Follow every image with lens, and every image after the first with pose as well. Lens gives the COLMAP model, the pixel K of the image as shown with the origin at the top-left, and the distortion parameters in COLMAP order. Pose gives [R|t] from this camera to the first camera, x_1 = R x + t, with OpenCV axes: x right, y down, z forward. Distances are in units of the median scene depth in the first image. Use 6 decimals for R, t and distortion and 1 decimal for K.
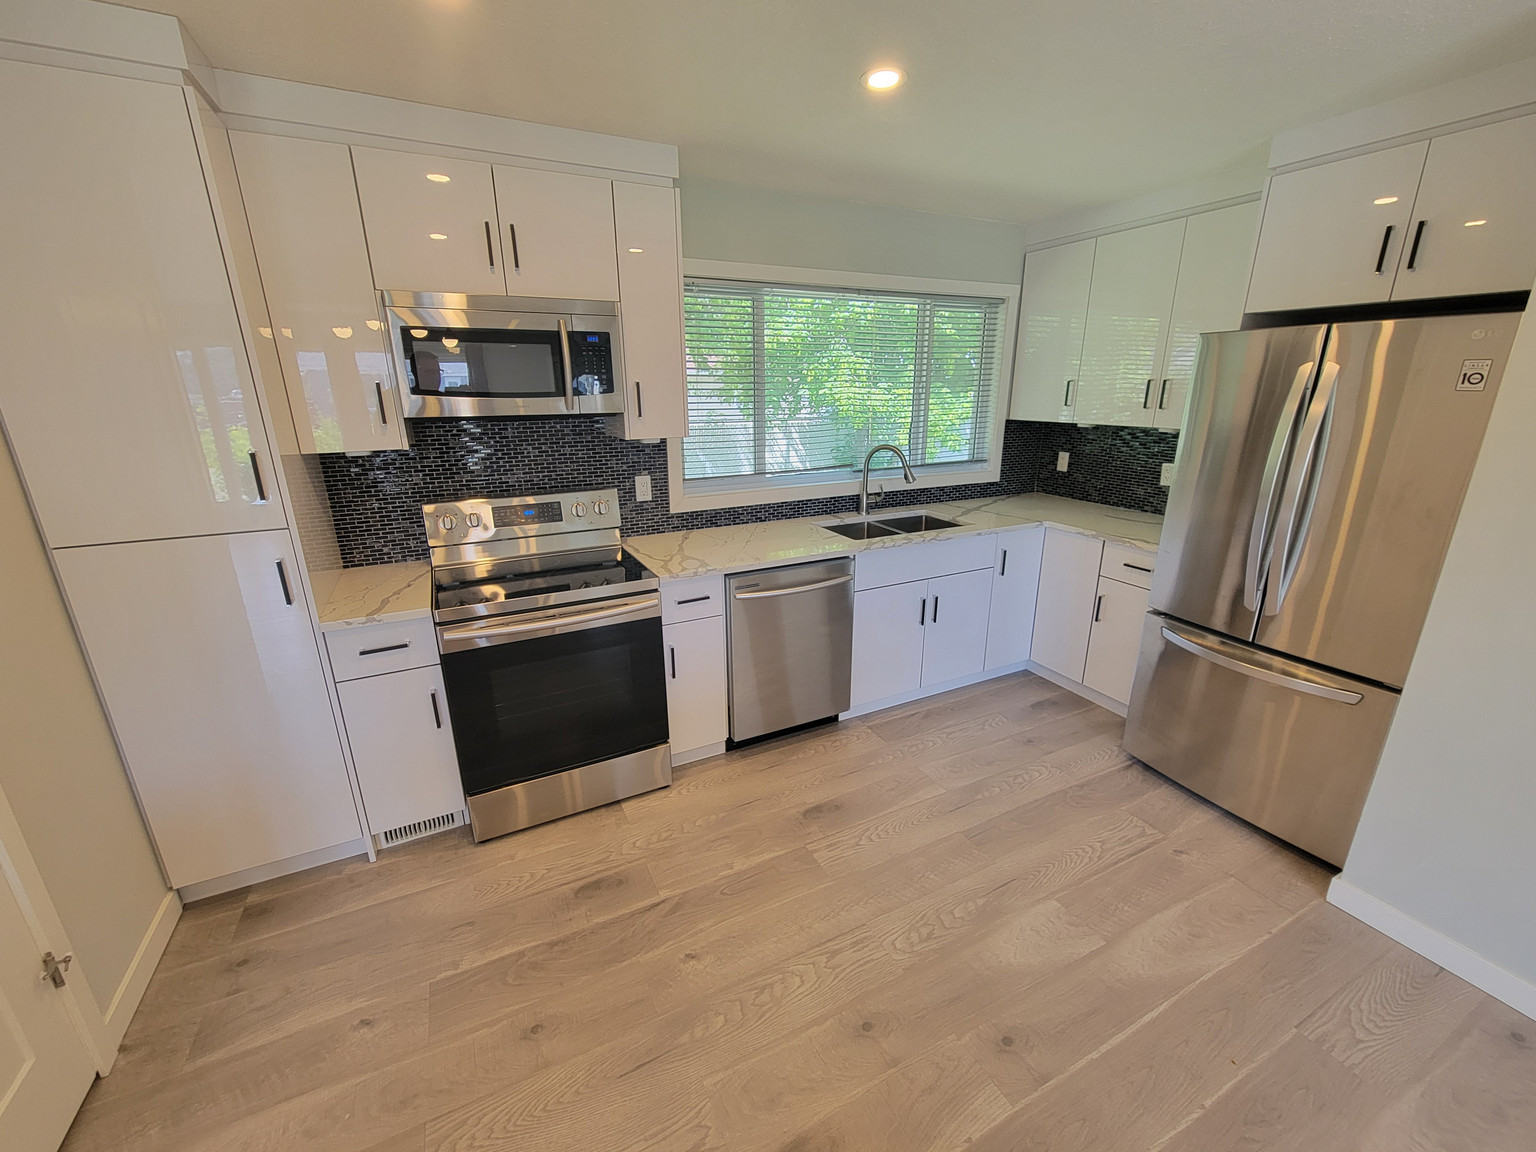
lens RADIAL K [[627.5, 0, 770.8], [0, 627.5, 578.7], [0, 0, 1]] dist [-0.001492, -0.000011]
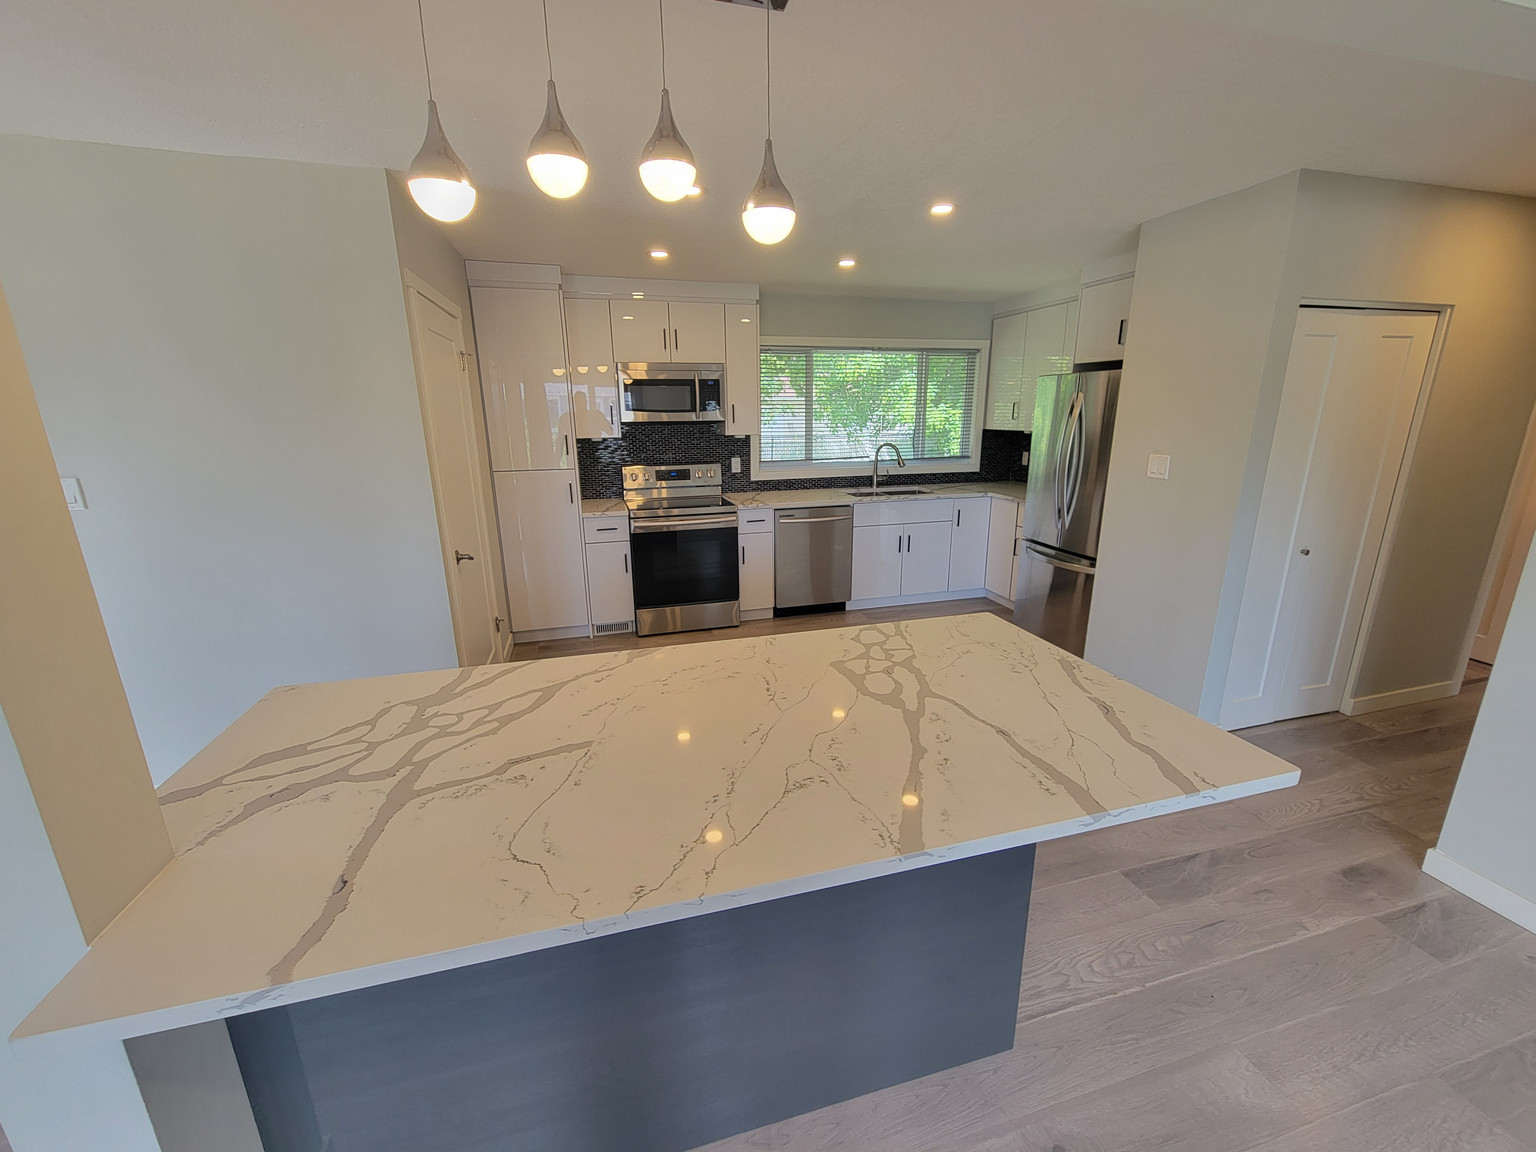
lens RADIAL K [[627.5, 0, 770.8], [0, 627.5, 578.7], [0, 0, 1]] dist [-0.001492, -0.000011]
pose [[0.981491, 0.047135, -0.185616, 0.242733], [-0.053716, 0.998088, -0.030583, 0.230709], [0.183820, 0.039988, 0.982146, -0.718046]]
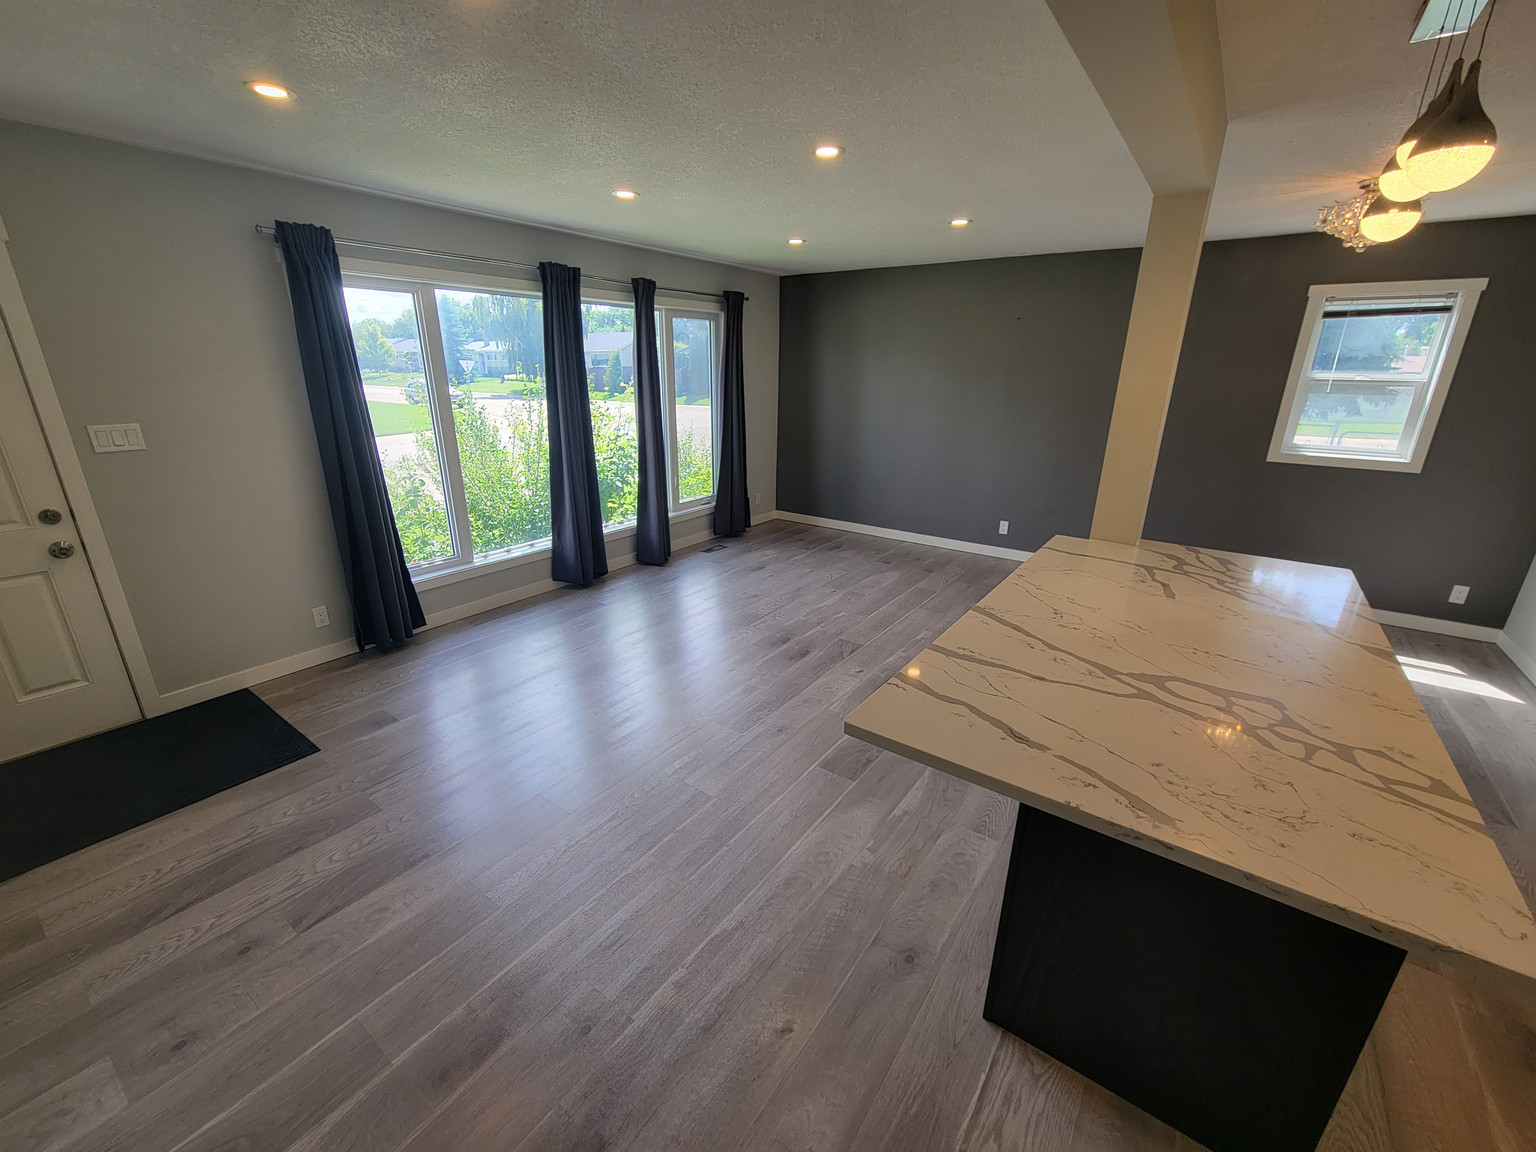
lens RADIAL K [[627.5, 0, 770.8], [0, 627.5, 578.7], [0, 0, 1]] dist [-0.001492, -0.000011]
pose [[-0.884004, 0.148299, -0.443334, 0.752311], [-0.143101, 0.816979, 0.558629, -0.008503], [0.445039, 0.557272, -0.700991, 0.000496]]
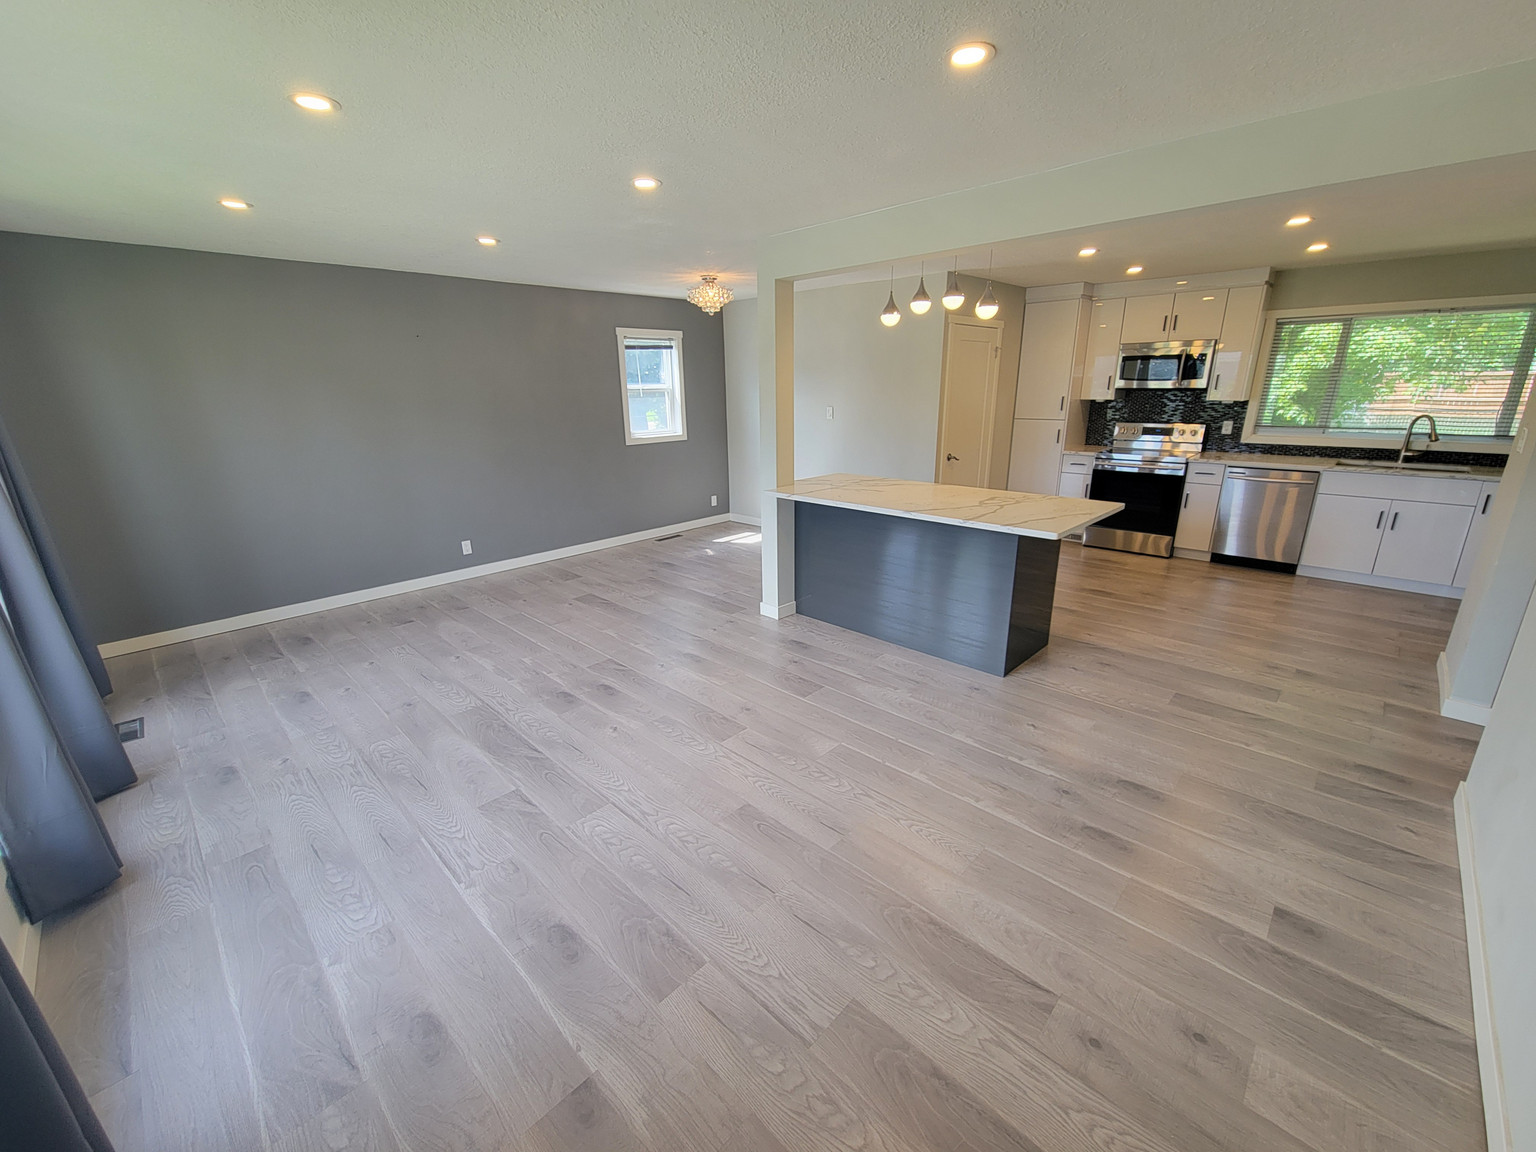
lens RADIAL K [[627.5, 0, 770.8], [0, 627.5, 578.7], [0, 0, 1]] dist [-0.001492, -0.000011]
pose [[0.333955, 0.283200, -0.899039, 1.300518], [-0.267629, 0.943033, 0.197645, 0.317419], [0.903797, 0.174605, 0.390723, -1.050356]]
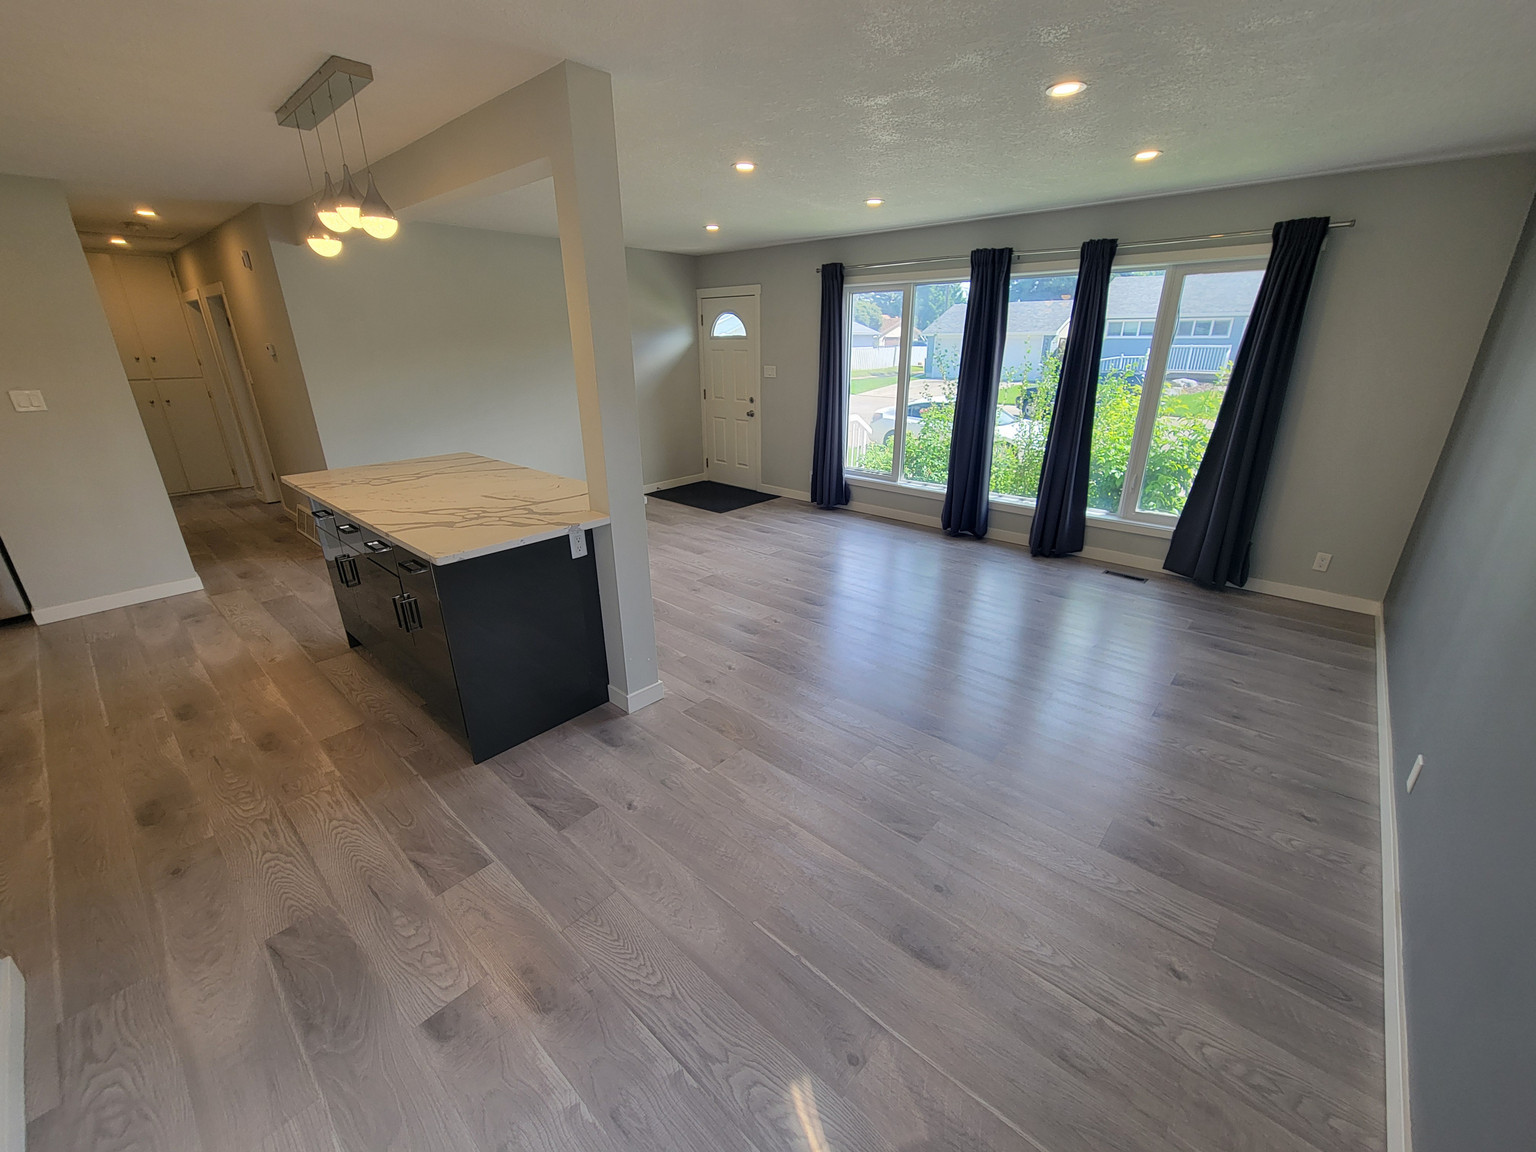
lens RADIAL K [[627.5, 0, 770.8], [0, 627.5, 578.7], [0, 0, 1]] dist [-0.001492, -0.000011]
pose [[-0.370196, -0.324213, 0.870541, -1.103606], [0.281157, 0.854063, 0.437638, 0.138739], [-0.885385, 0.406770, -0.225016, -0.419633]]
